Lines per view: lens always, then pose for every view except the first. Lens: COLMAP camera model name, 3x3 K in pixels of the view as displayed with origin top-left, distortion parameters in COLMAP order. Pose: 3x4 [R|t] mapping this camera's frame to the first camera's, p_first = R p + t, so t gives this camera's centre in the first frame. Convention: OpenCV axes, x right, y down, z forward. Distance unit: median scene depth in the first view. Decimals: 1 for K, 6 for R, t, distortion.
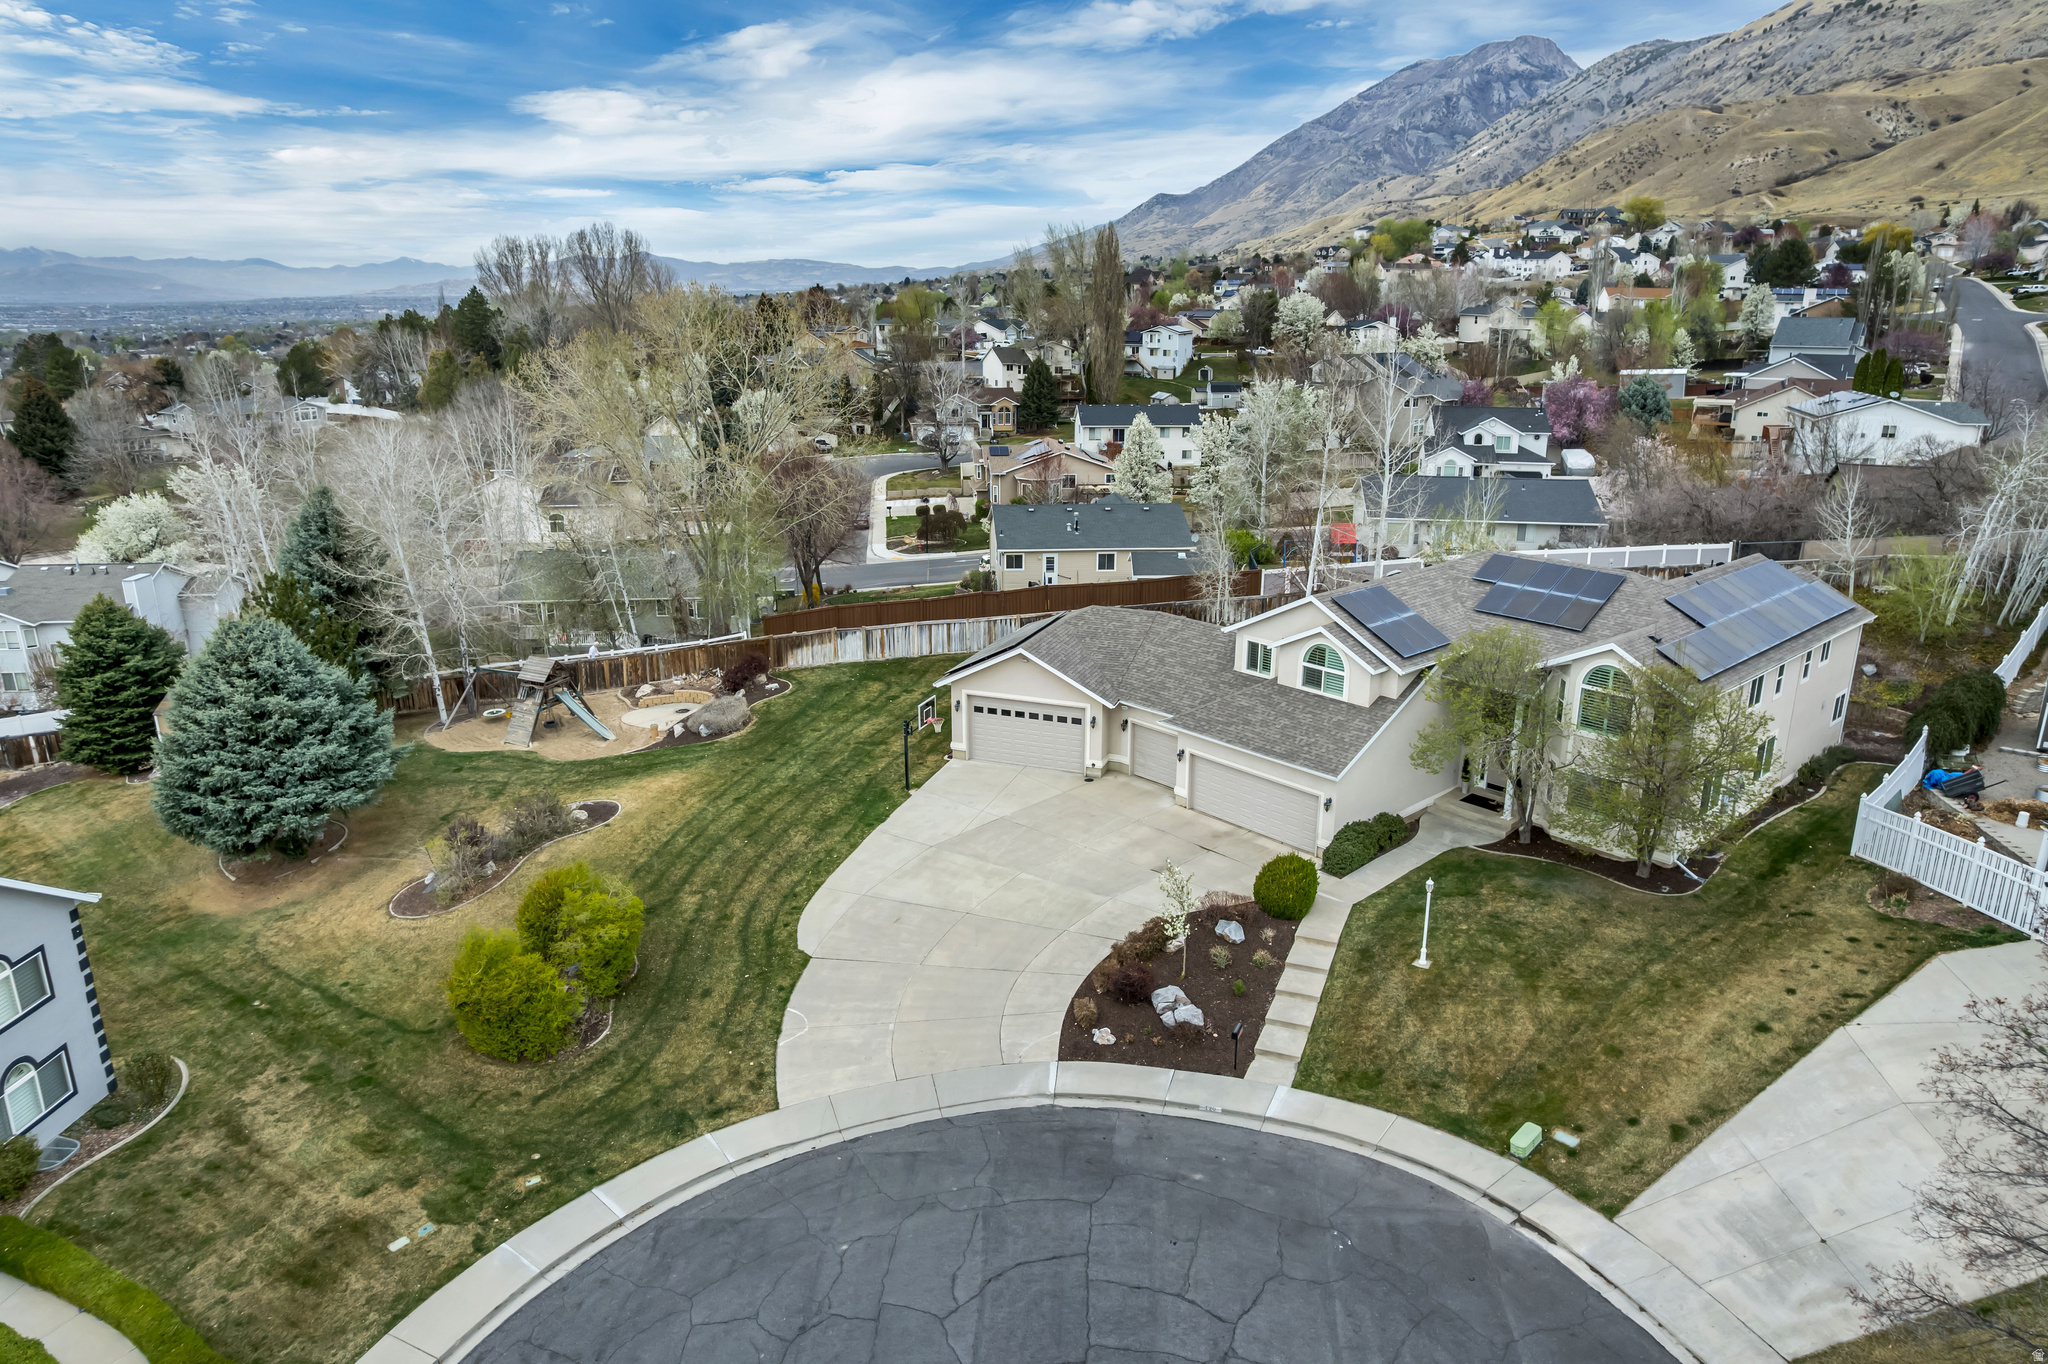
lens RADIAL K [[1317.7, 0, 1033.6], [0, 1317.7, 675.7], [0, 0, 1]] dist [-0.088850, 0.084981]
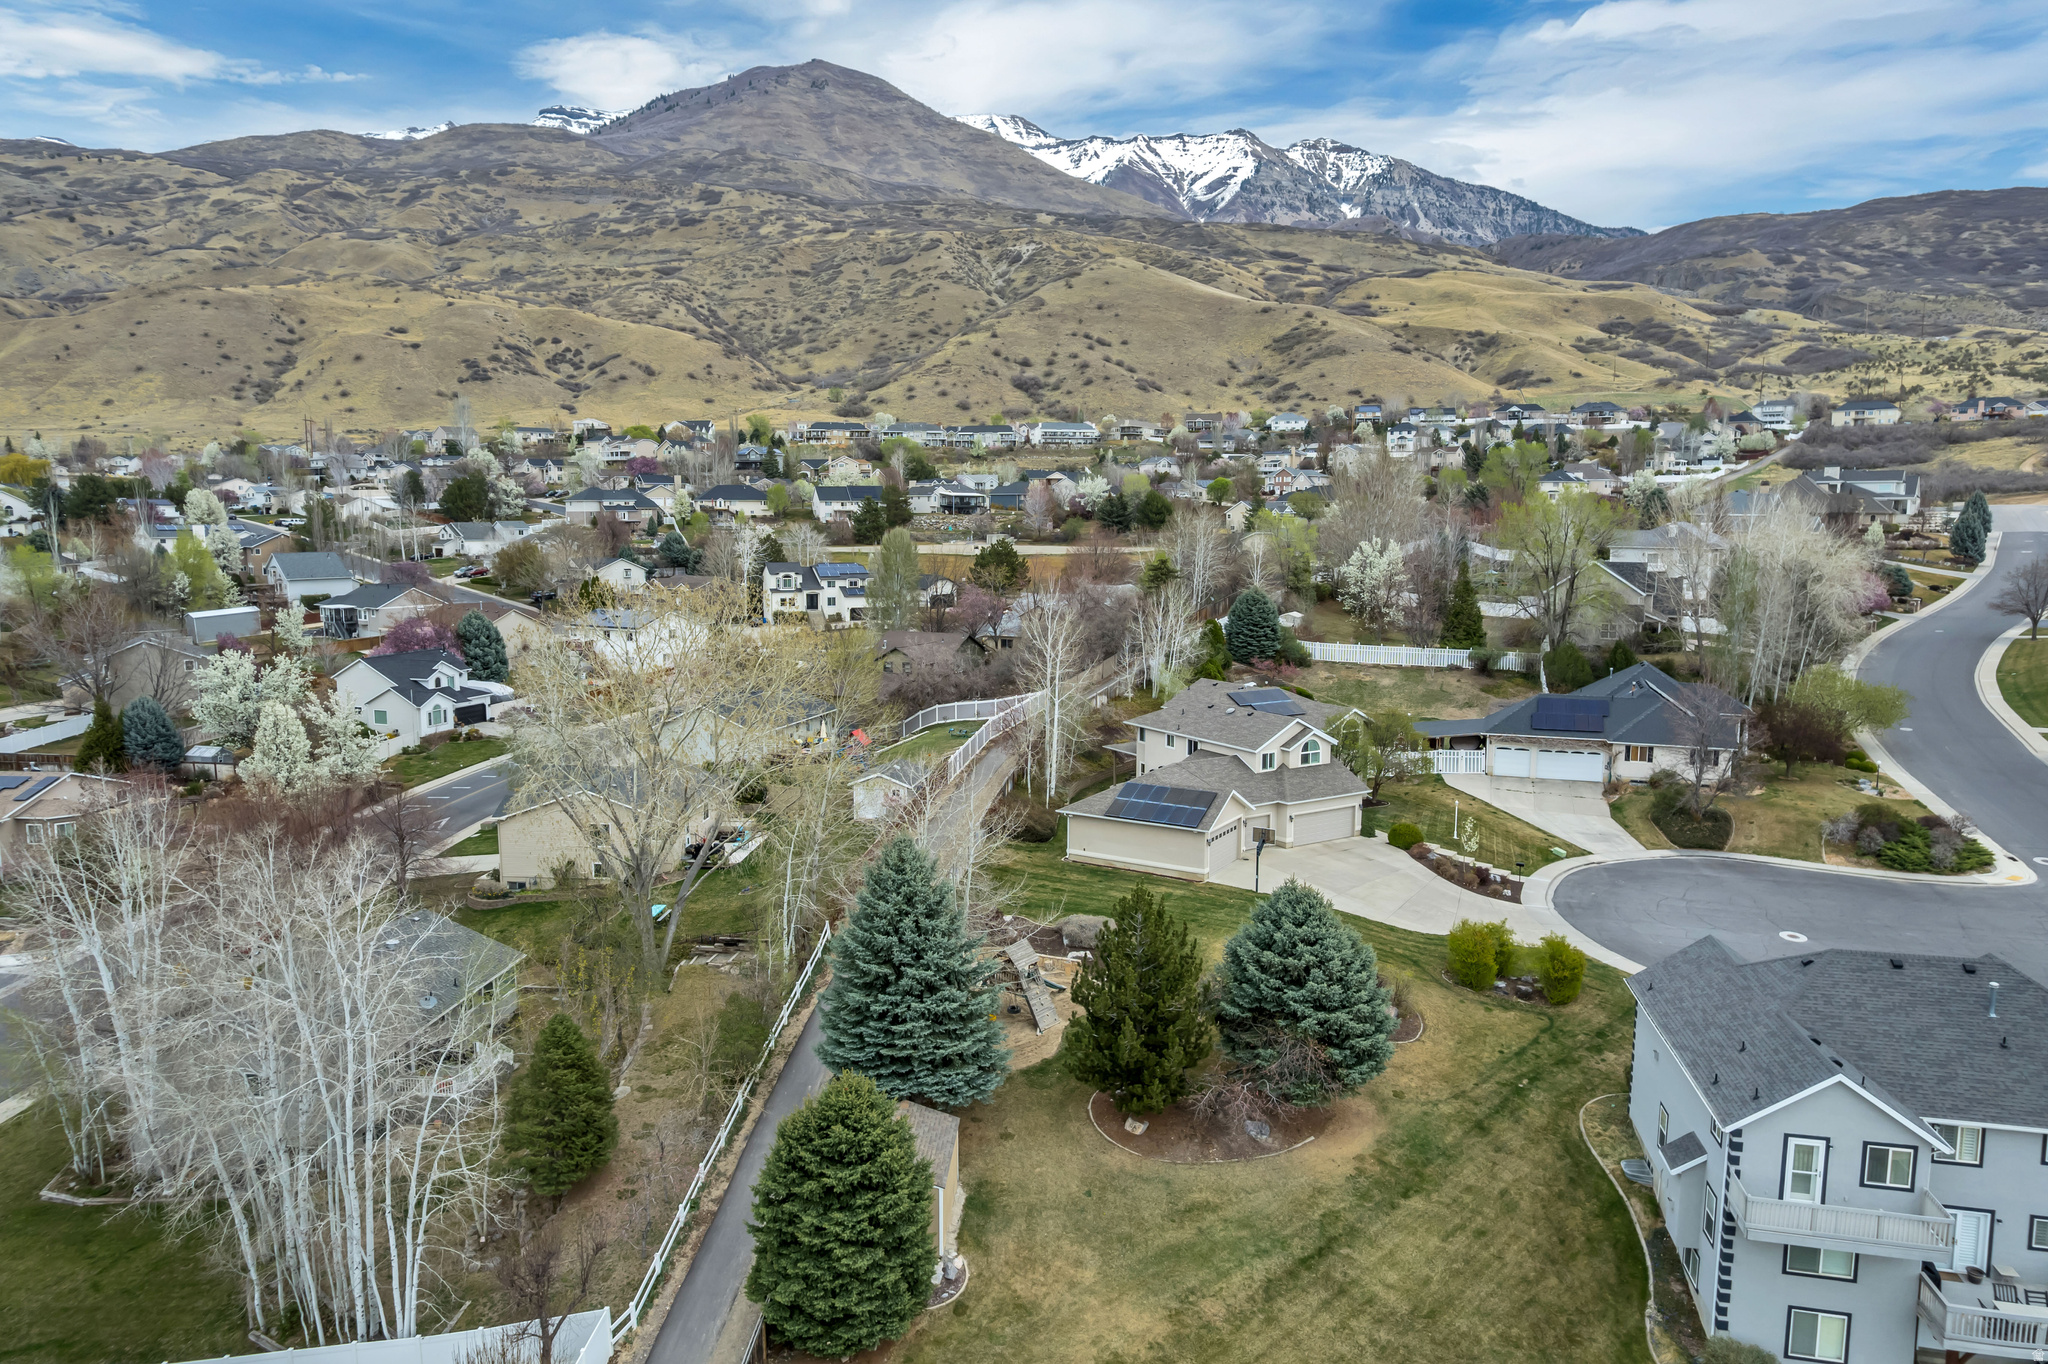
lens RADIAL K [[1317.7, 0, 1033.6], [0, 1317.7, 675.7], [0, 0, 1]] dist [-0.088850, 0.084981]
pose [[0.183886, -0.121922, 0.975357, -1.556752], [0.277228, 0.958427, 0.067540, -0.320789], [-0.943043, 0.257976, 0.210042, 0.830805]]
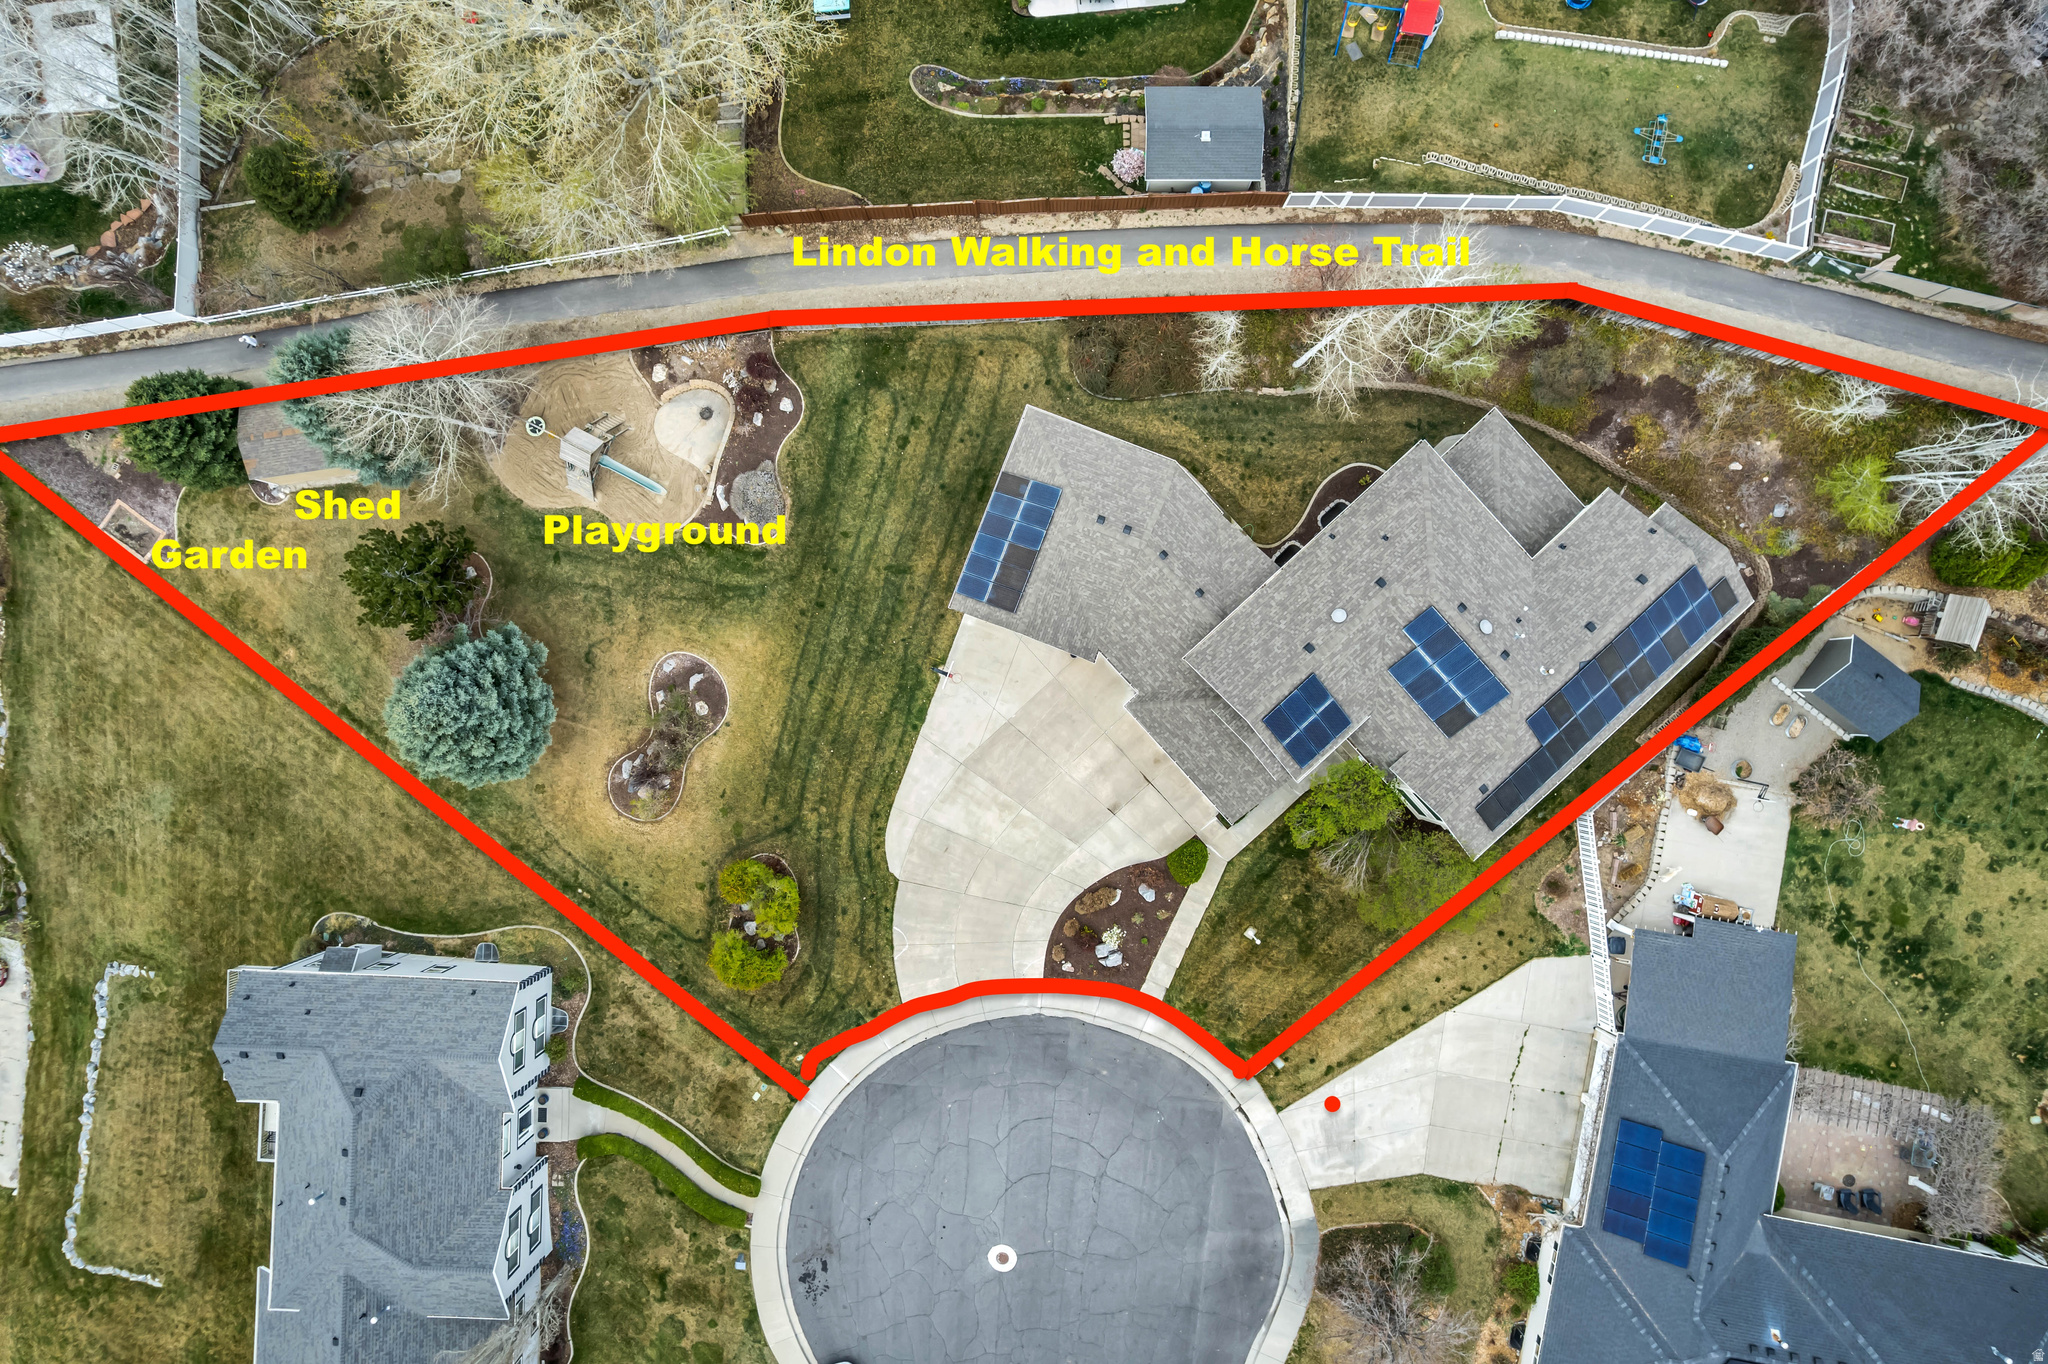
lens RADIAL K [[1314.6, 0, 1034.2], [0, 1314.6, 679.5], [0, 0, 1]] dist [-0.076550, 0.066890]
pose [[0.999984, 0.003530, -0.004429, 0.008443], [0.003193, 0.294421, 0.955671, -1.139277], [0.004677, -0.955669, 0.294405, 0.581639]]
